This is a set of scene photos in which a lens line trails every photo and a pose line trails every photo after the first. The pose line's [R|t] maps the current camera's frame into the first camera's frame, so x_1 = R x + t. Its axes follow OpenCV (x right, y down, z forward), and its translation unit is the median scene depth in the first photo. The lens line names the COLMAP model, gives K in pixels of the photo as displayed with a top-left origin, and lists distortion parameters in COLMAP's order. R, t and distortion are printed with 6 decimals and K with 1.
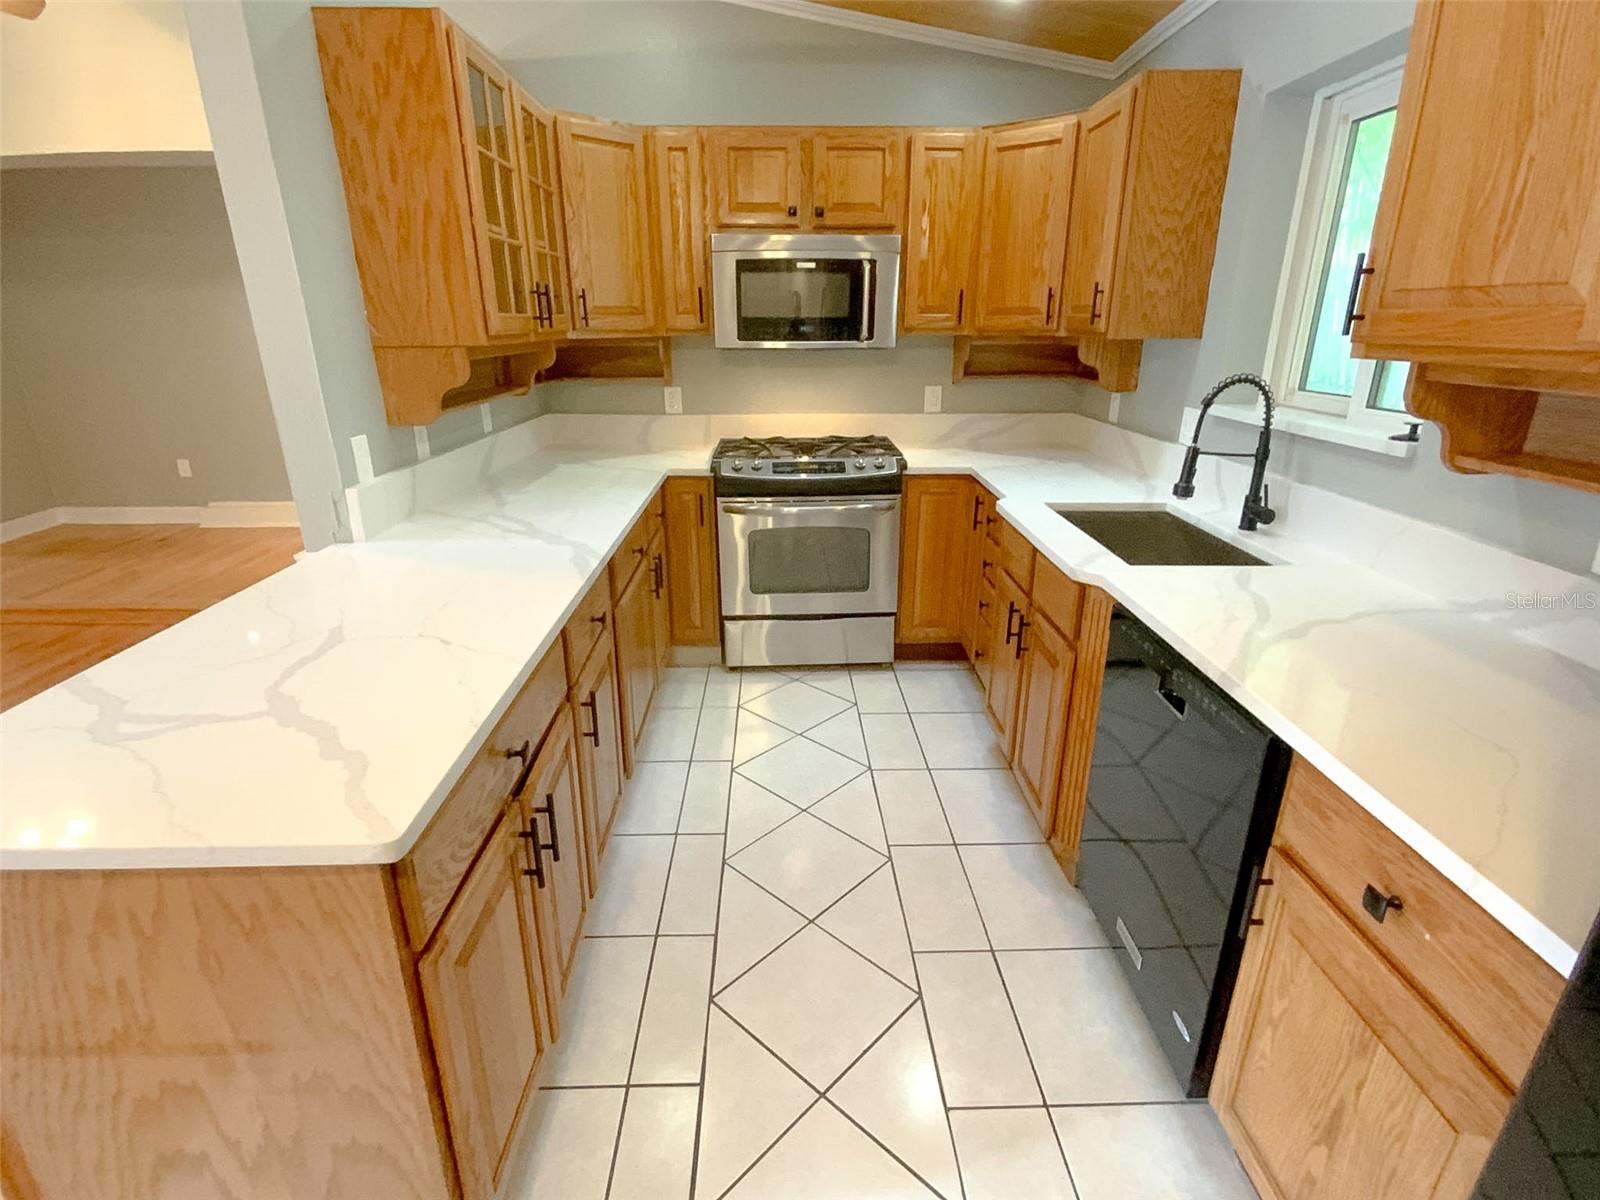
lens RADIAL K [[781.2, 0, 798.5], [0, 781.2, 601.8], [0, 0, 1]] dist [0.017020, -0.015593]
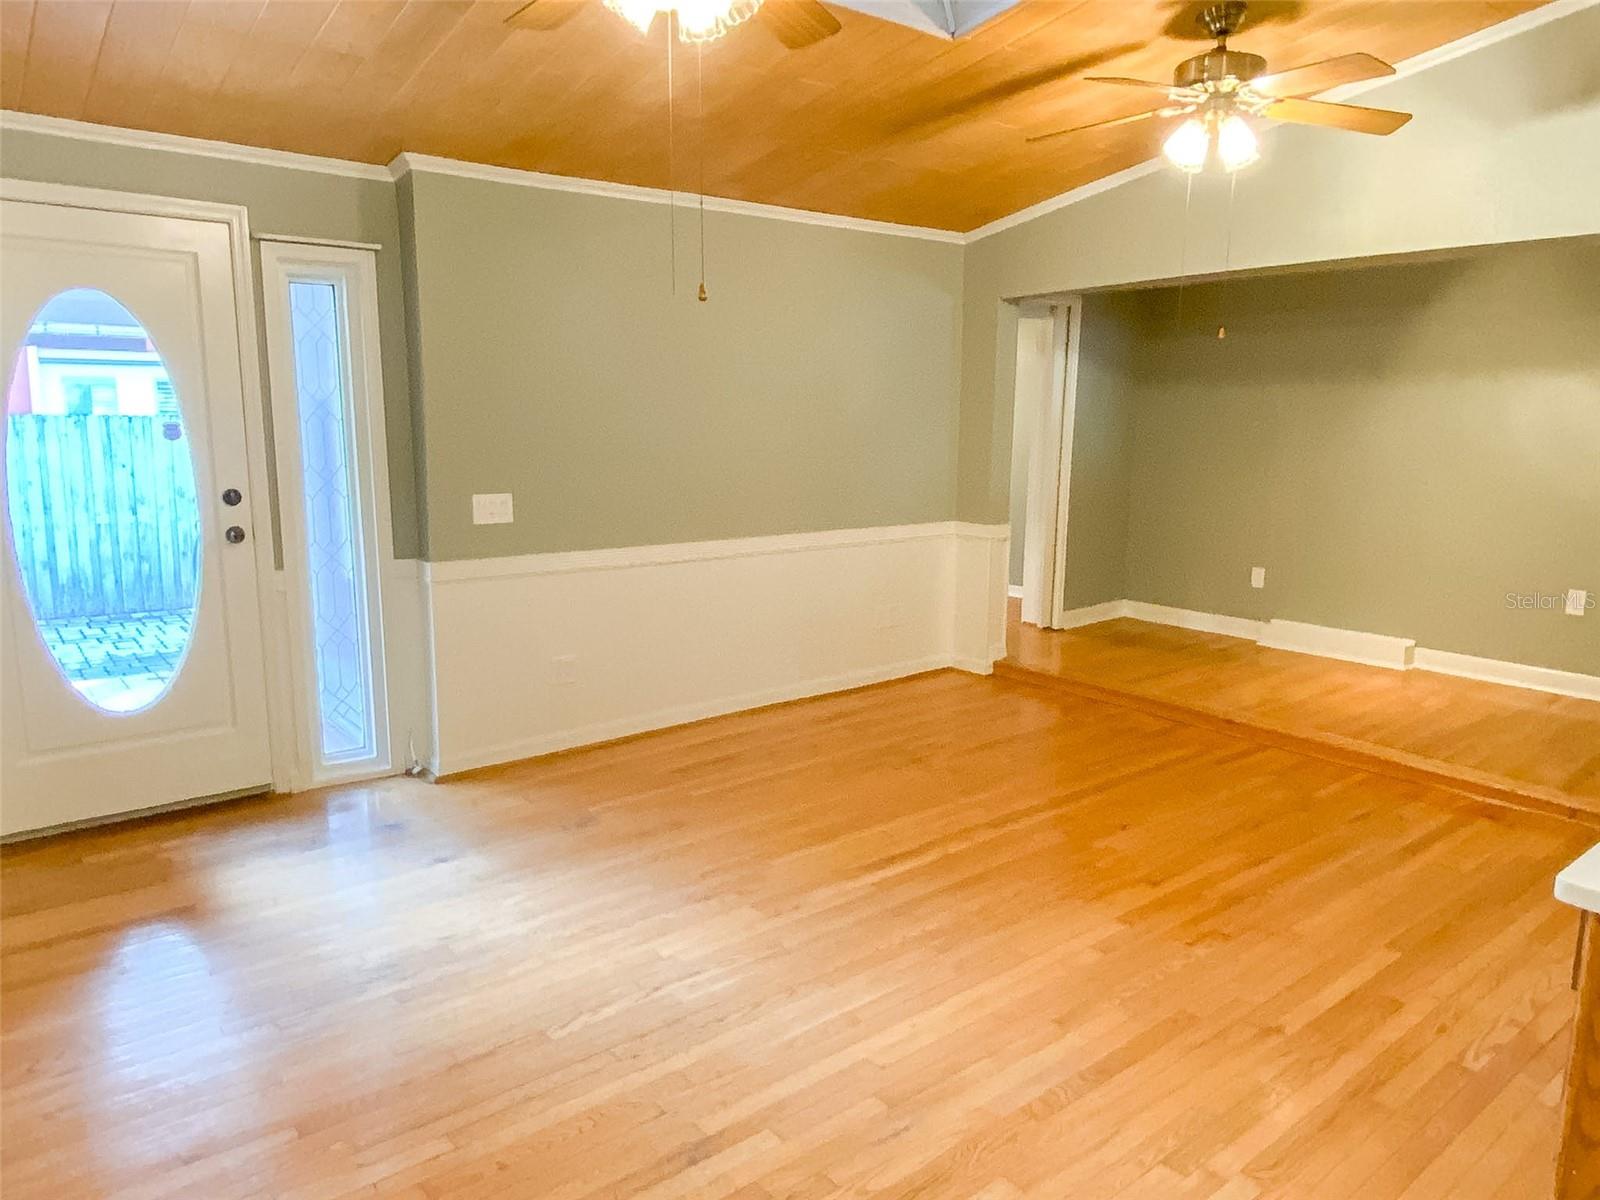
lens RADIAL K [[1080.0, 0, 803.3], [0, 1080.0, 602.3], [0, 0, 1]] dist [0.069497, -0.076615]
pose [[0.608293, 0.143649, -0.780606, -0.220024], [-0.274607, 0.960838, -0.037174, 0.079471], [0.744695, 0.236972, 0.623918, -0.275673]]
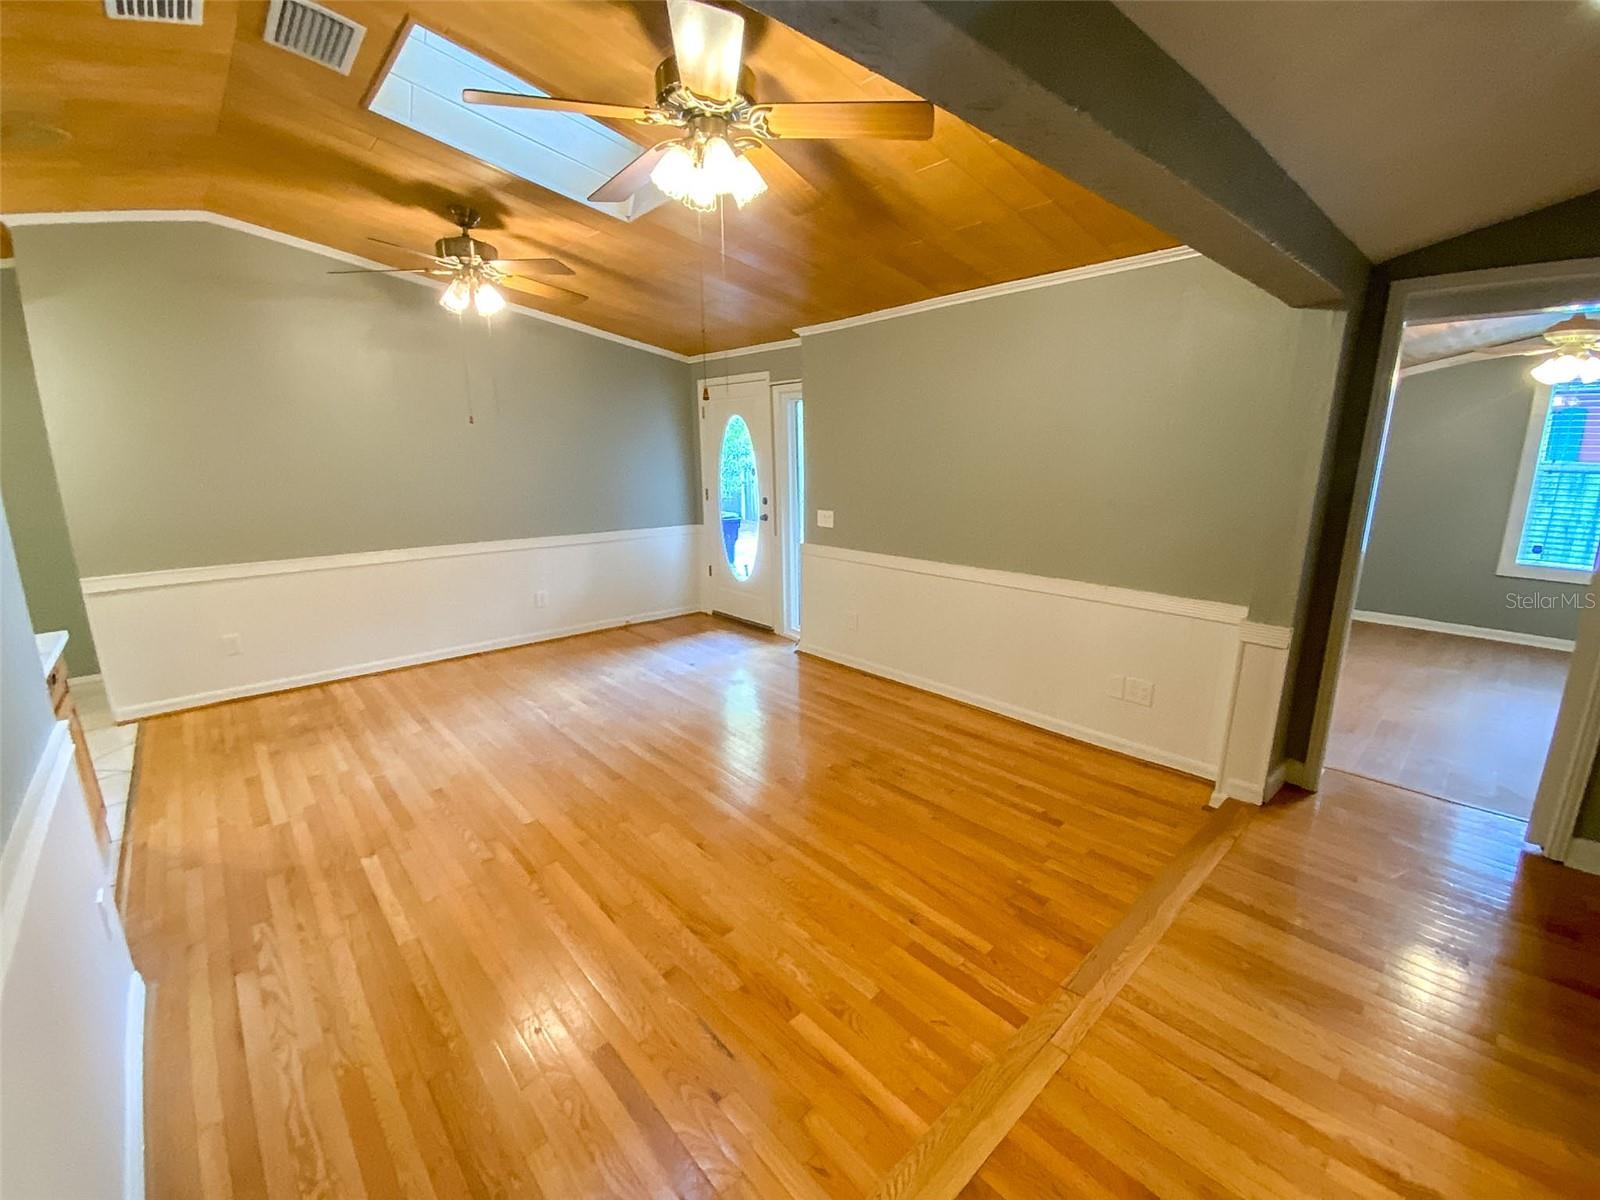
lens RADIAL K [[647.9, 0, 804.0], [0, 647.9, 601.3], [0, 0, 1]] dist [0.023578, -0.020298]
pose [[-0.755003, 0.153380, -0.637530, -0.561235], [-0.214569, 0.860942, 0.461236, -0.530595], [0.619621, 0.485029, -0.617104, 1.348685]]
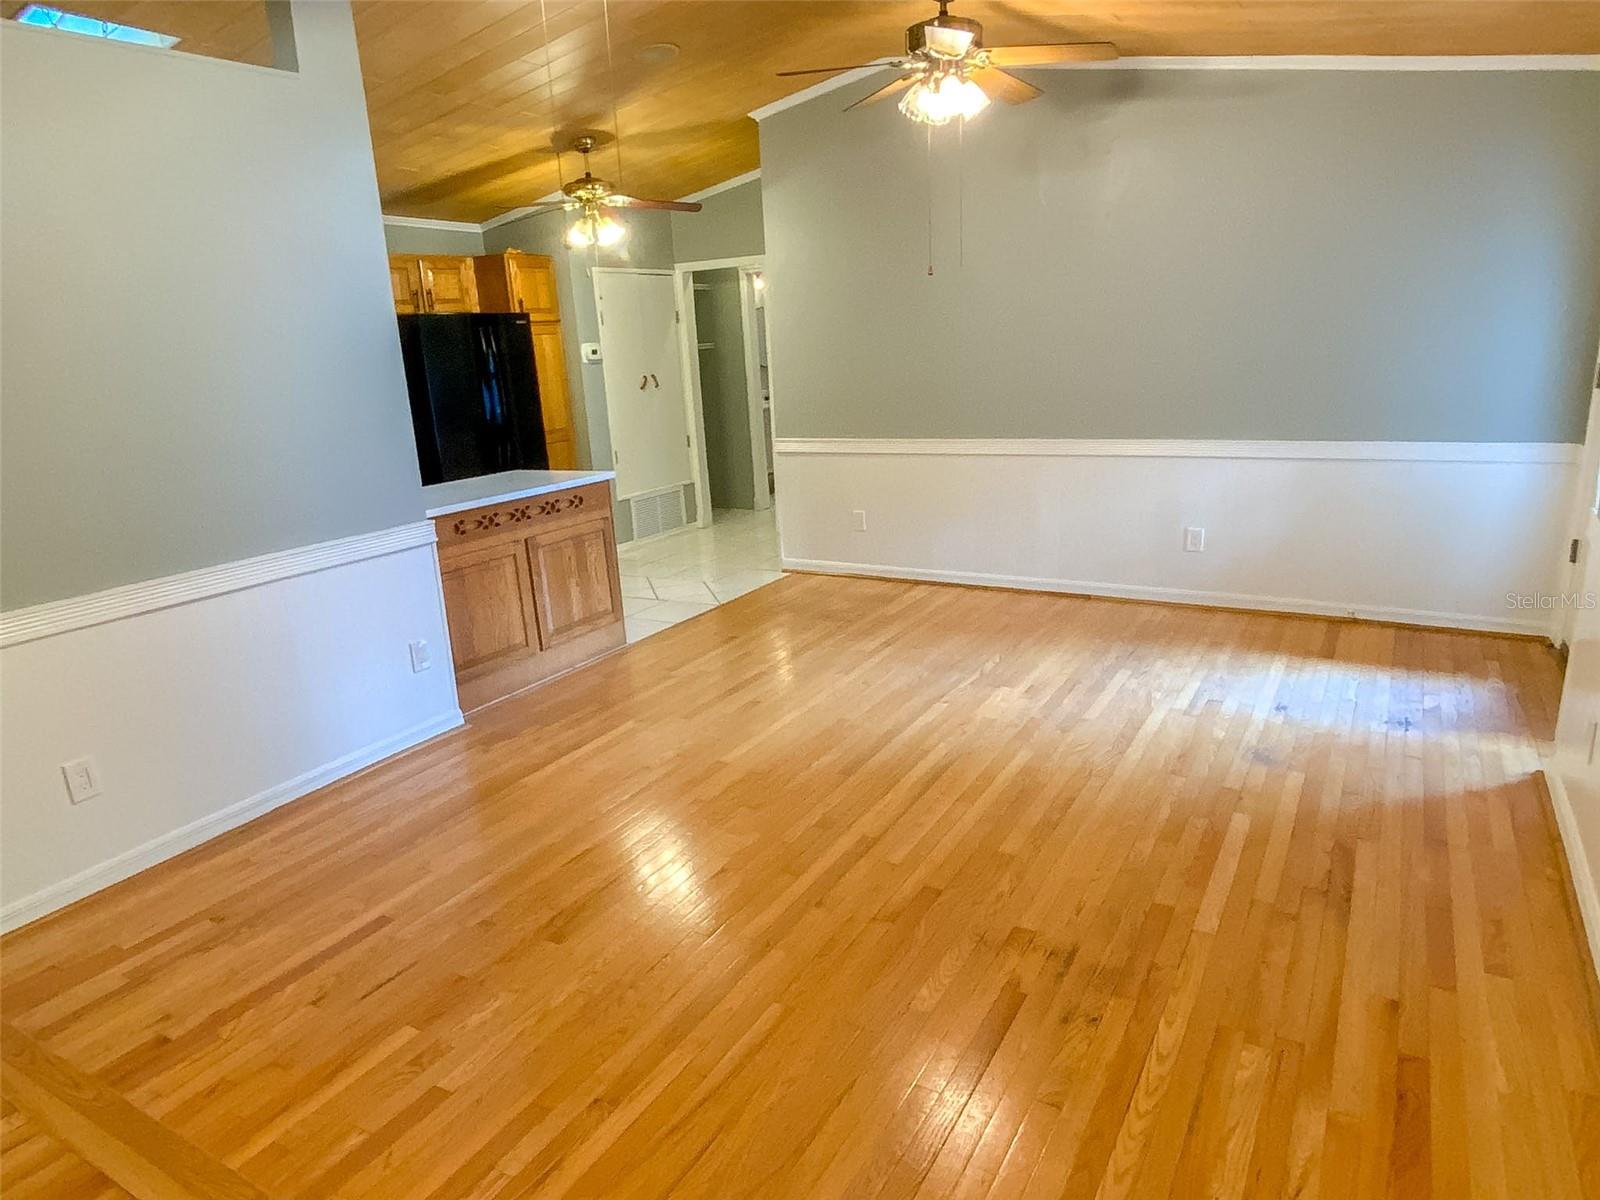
lens RADIAL K [[1000.3, 0, 800.0], [0, 1000.3, 600.0], [0, 0, 1]] dist [0.055663, -0.055376]
pose [[-0.846230, -0.091623, 0.524881, -1.510387], [0.228196, 0.827863, 0.512415, -0.512045], [-0.481478, 0.553397, -0.679655, 1.359166]]
